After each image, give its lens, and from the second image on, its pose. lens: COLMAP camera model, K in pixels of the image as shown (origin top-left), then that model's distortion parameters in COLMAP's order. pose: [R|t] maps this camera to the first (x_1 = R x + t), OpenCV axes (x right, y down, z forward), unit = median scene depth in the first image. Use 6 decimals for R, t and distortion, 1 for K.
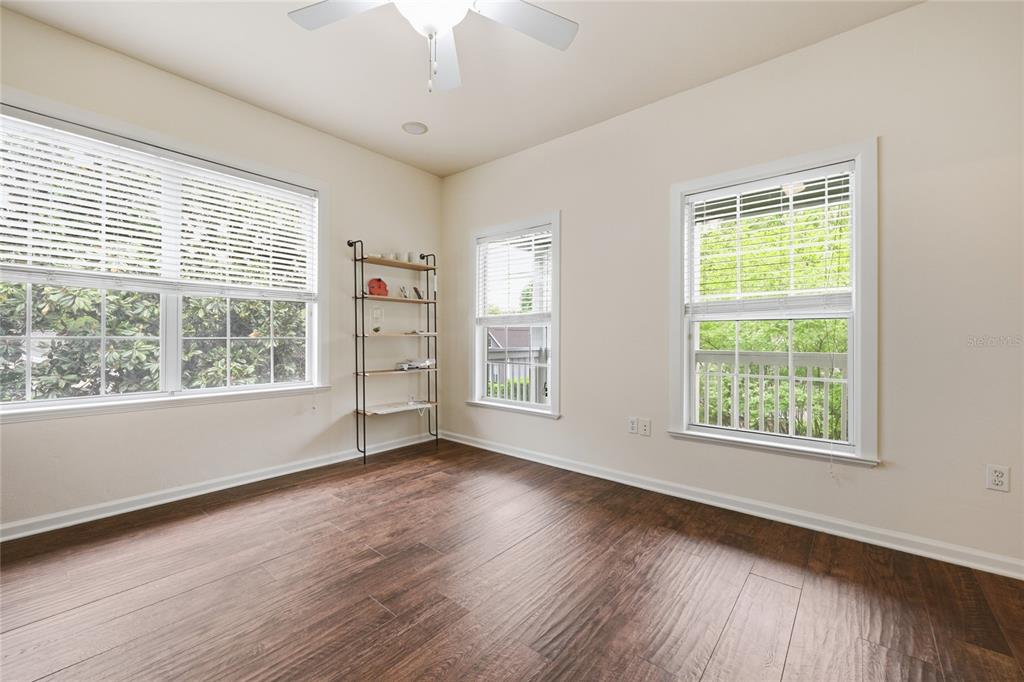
lens RADIAL K [[411.7, 0, 513.0], [0, 411.7, 335.2], [0, 0, 1]] dist [-0.000371, -0.000052]
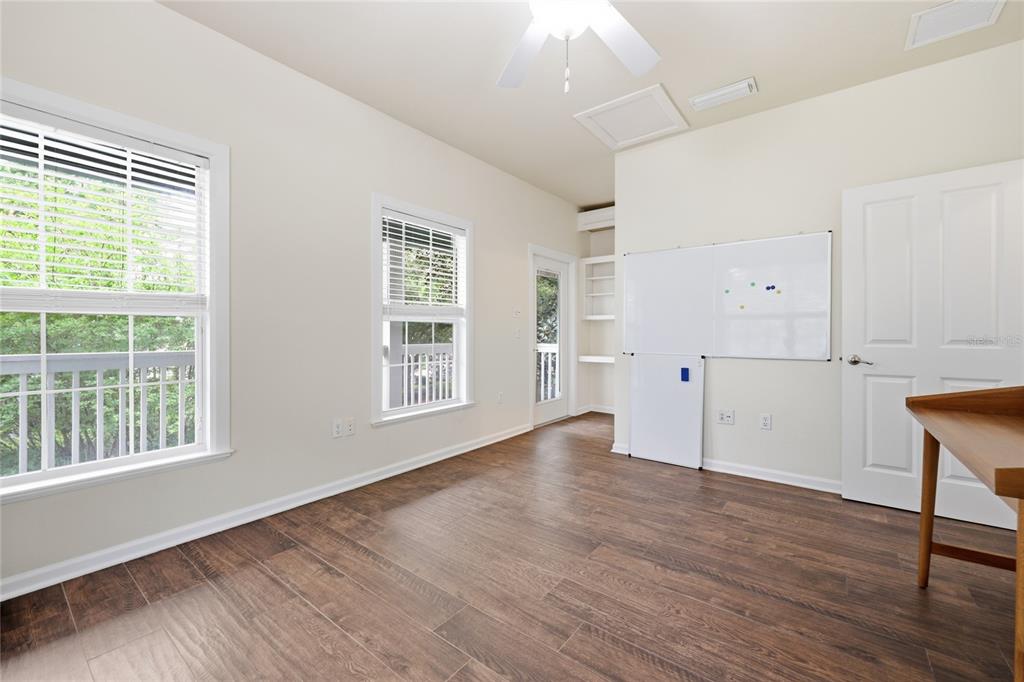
lens RADIAL K [[411.7, 0, 513.5], [0, 411.7, 339.3], [0, 0, 1]] dist [-0.000371, -0.000052]
pose [[-0.041070, -0.011216, 0.999093, -0.767421], [-0.005406, 0.999925, 0.011003, 0.002204], [-0.999142, -0.004949, -0.041128, 0.746906]]
